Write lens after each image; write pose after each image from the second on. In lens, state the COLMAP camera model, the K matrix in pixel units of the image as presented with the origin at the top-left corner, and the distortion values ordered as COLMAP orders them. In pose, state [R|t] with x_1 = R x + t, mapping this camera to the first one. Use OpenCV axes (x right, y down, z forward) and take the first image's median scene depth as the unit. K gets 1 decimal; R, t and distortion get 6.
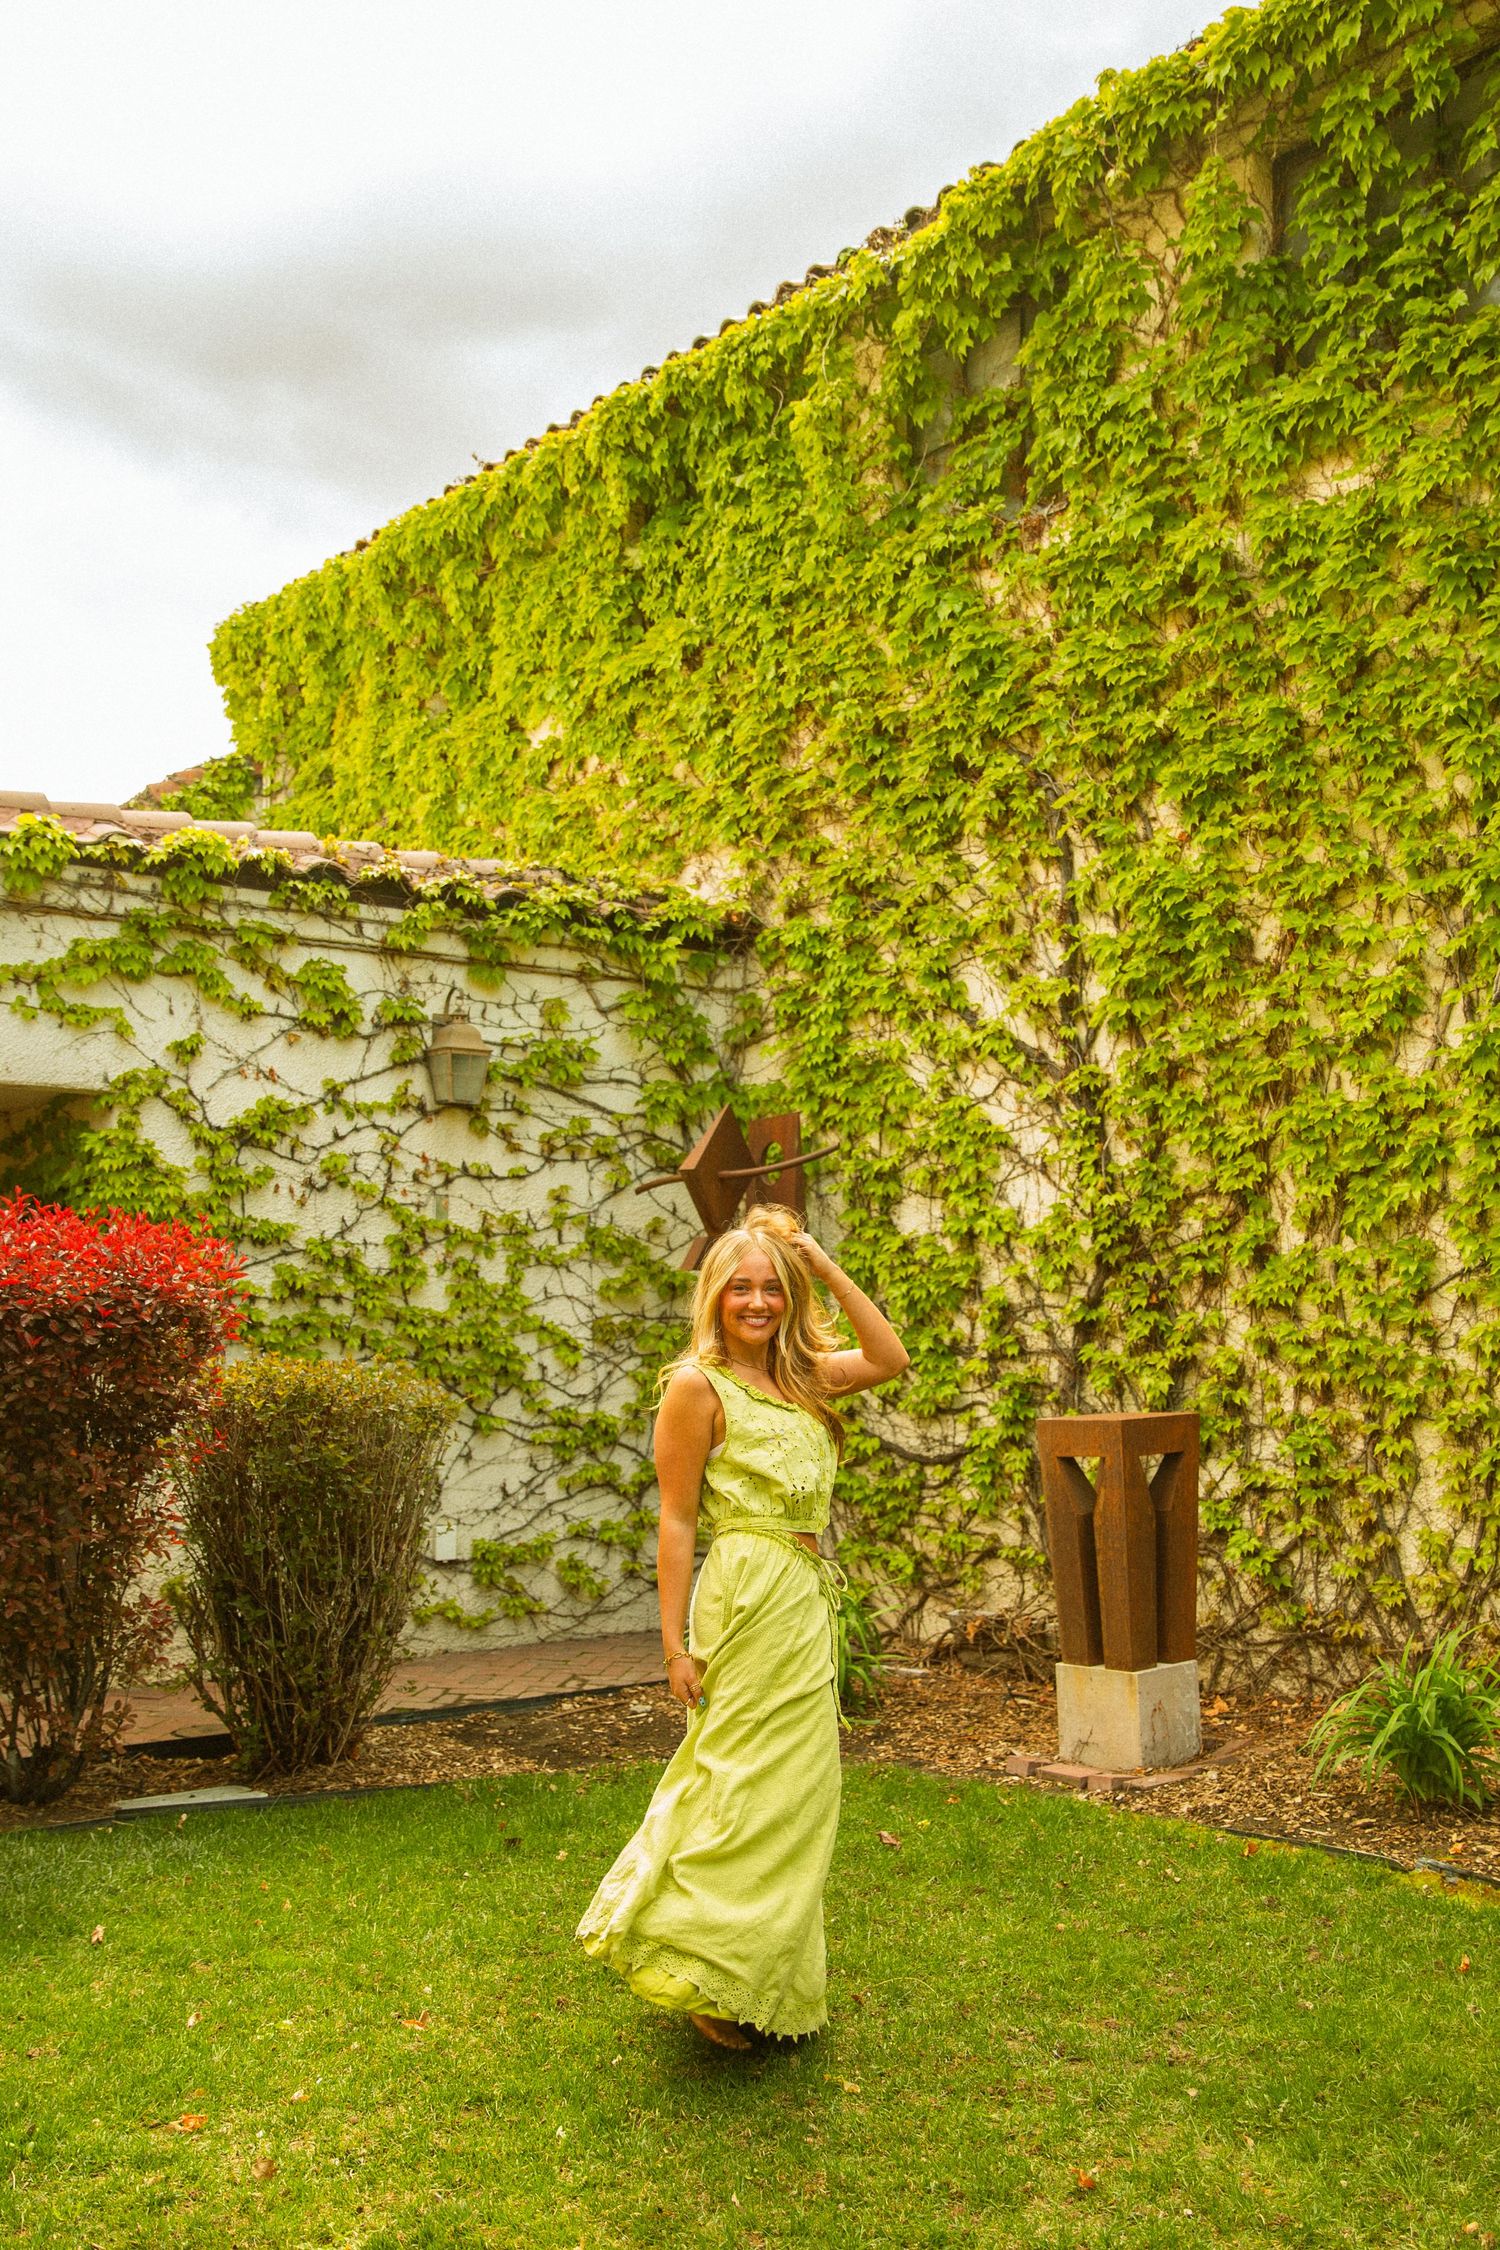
lens RADIAL K [[2049.9, 0, 871.0], [0, 2049.9, 1234.6], [0, 0, 1]] dist [-0.090048, 0.109027]
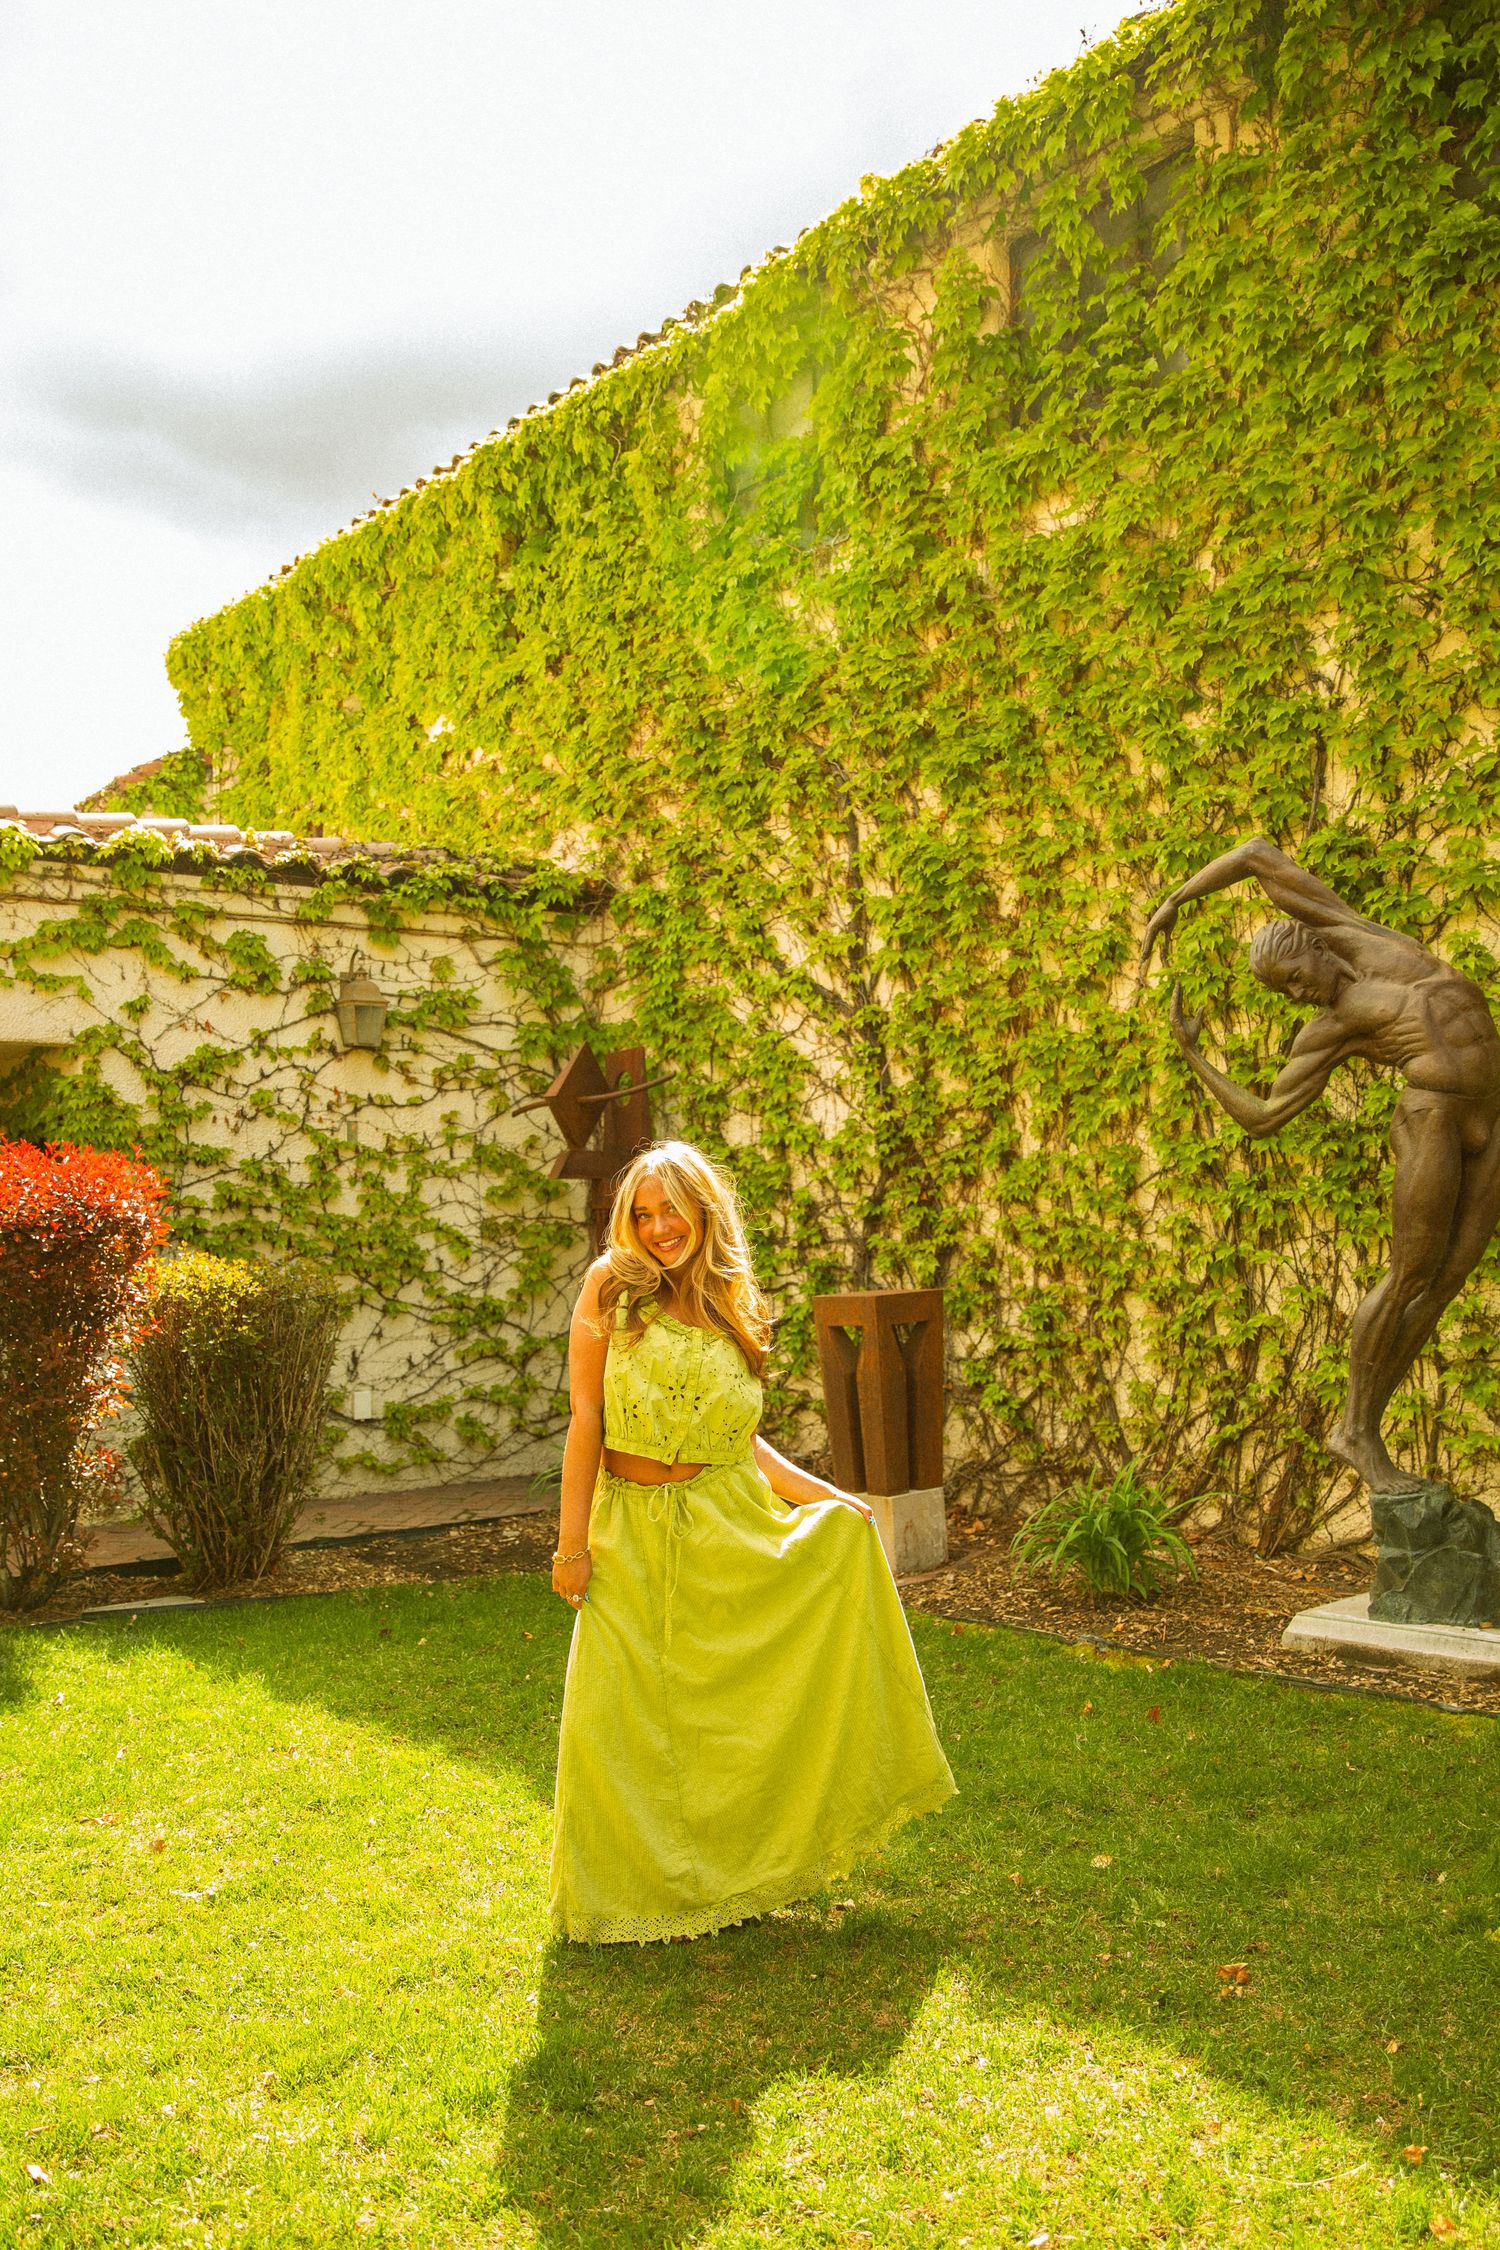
lens RADIAL K [[1806.1, 0, 748.0], [0, 1806.1, 1216.1], [0, 0, 1]] dist [-0.092429, 0.096790]
pose [[0.999526, -0.018531, -0.024588, 0.054862], [0.019611, 0.998819, 0.044445, -0.006113], [0.023736, -0.044906, 0.998709, -0.073449]]
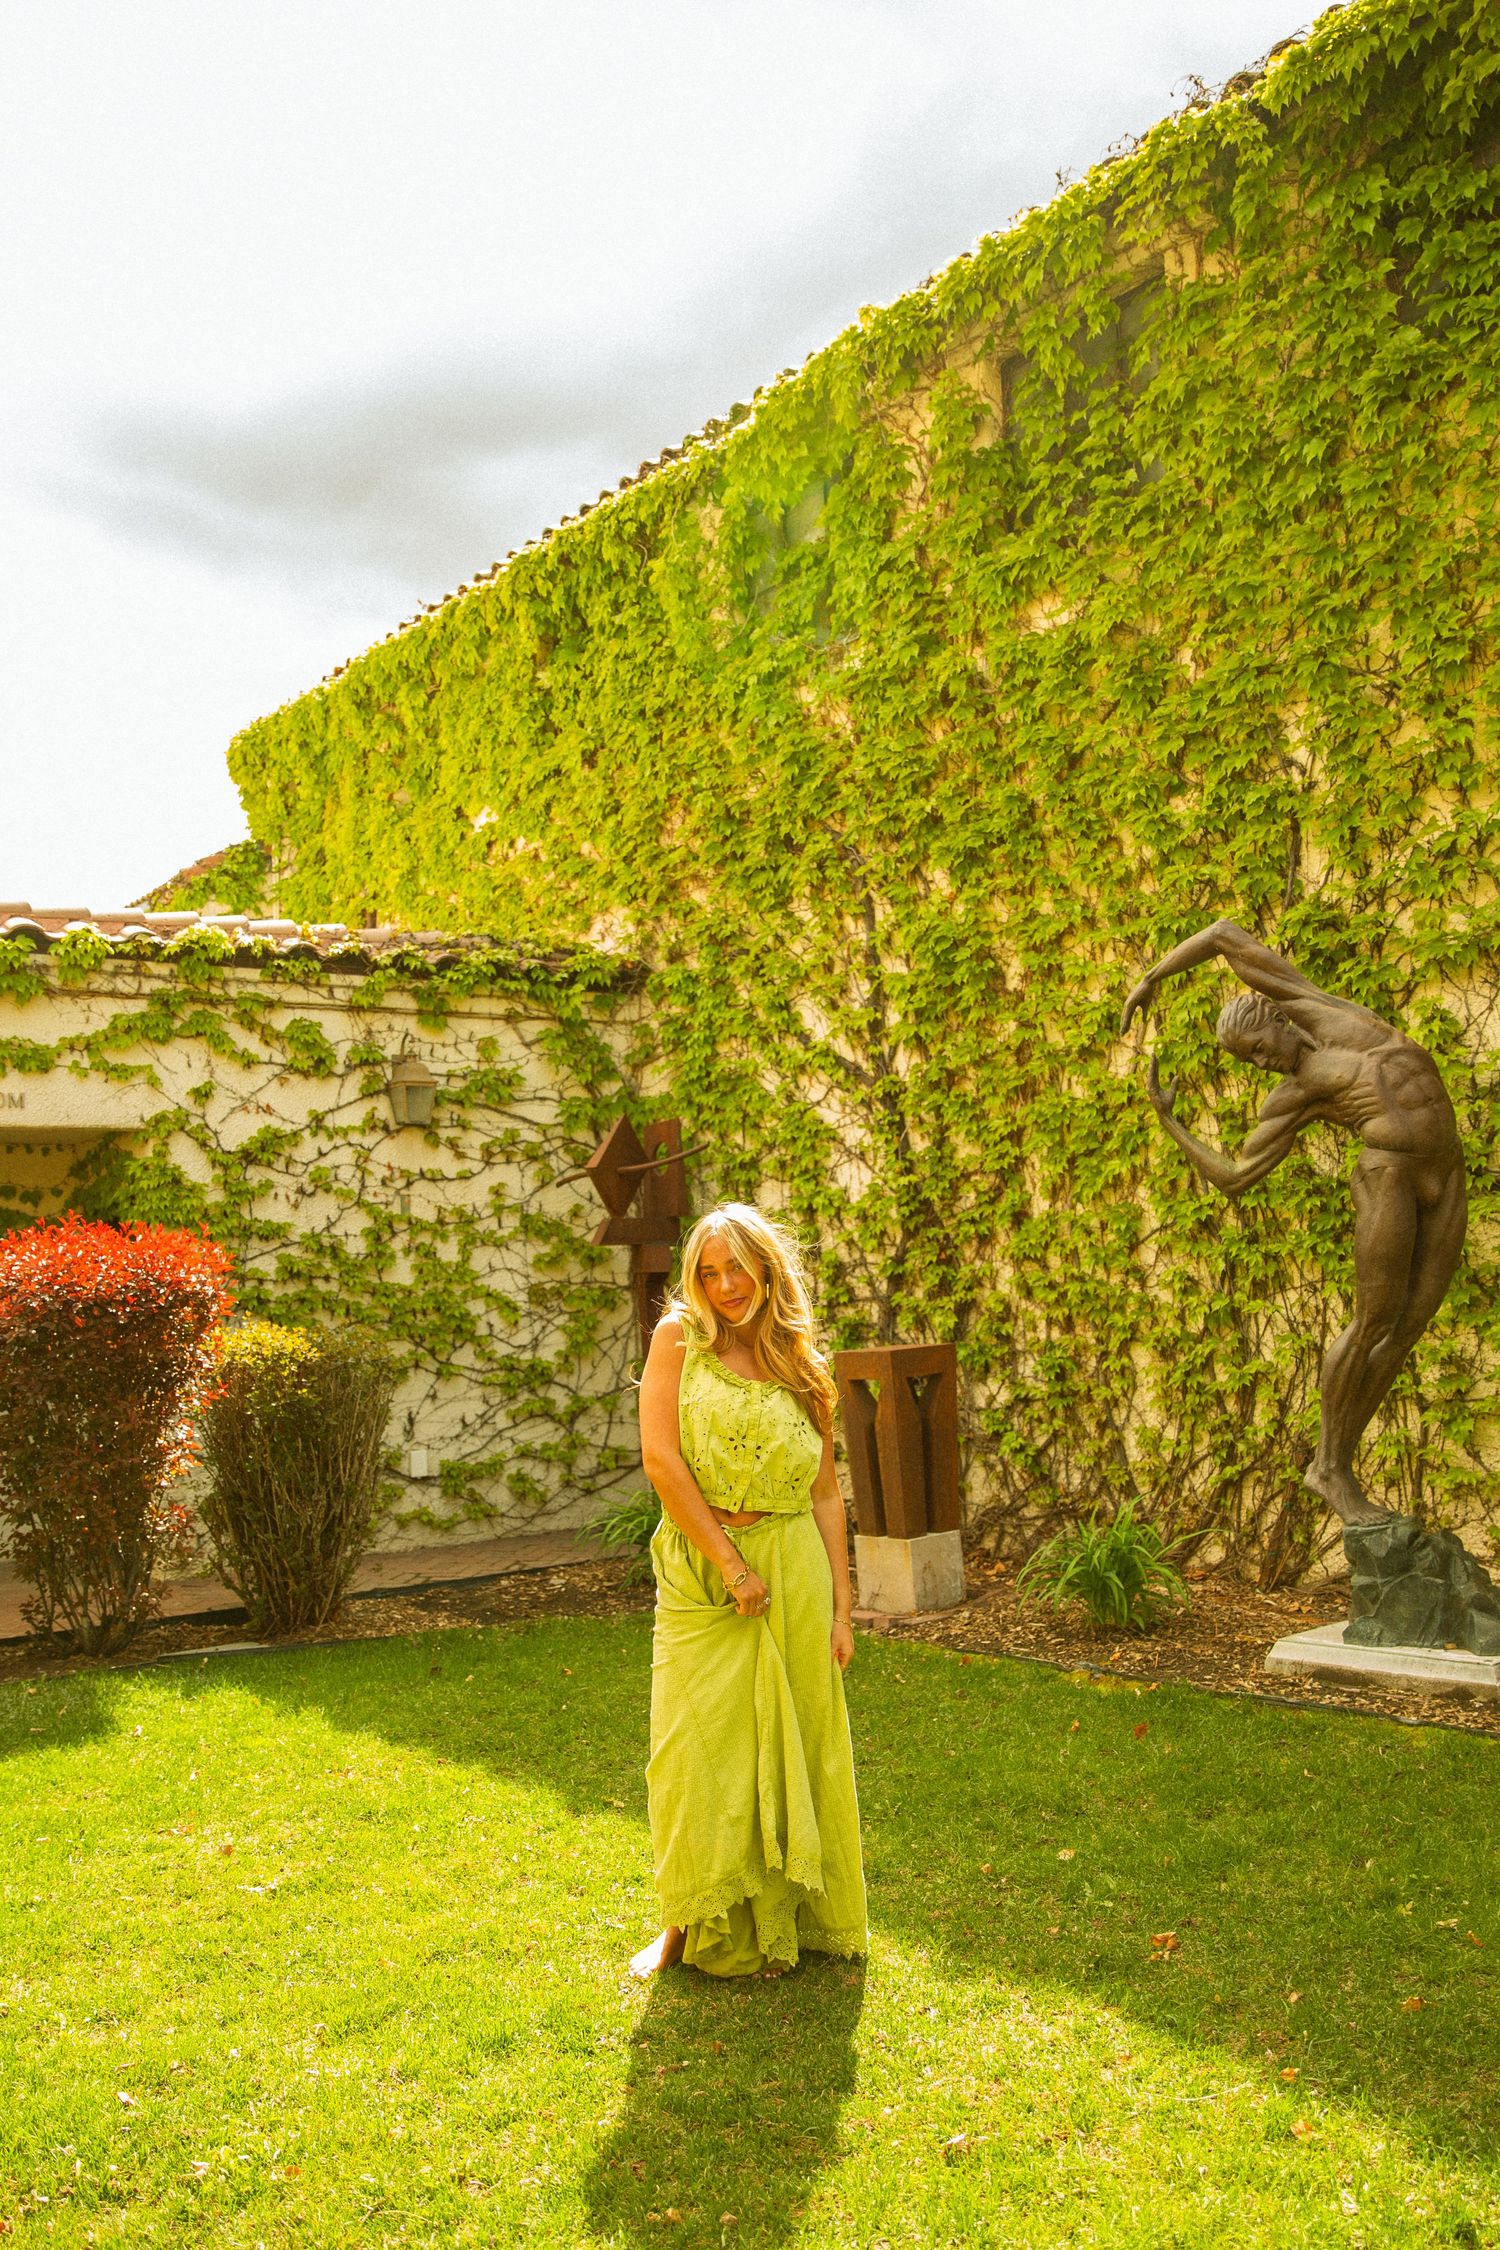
lens RADIAL K [[1806.1, 0, 748.0], [0, 1806.1, 1216.1], [0, 0, 1]] dist [-0.092429, 0.096790]
pose [[0.997432, -0.040189, -0.059273, 0.077761], [0.040893, 0.999106, 0.010706, -0.009687], [0.058790, -0.013103, 0.998184, -0.131468]]
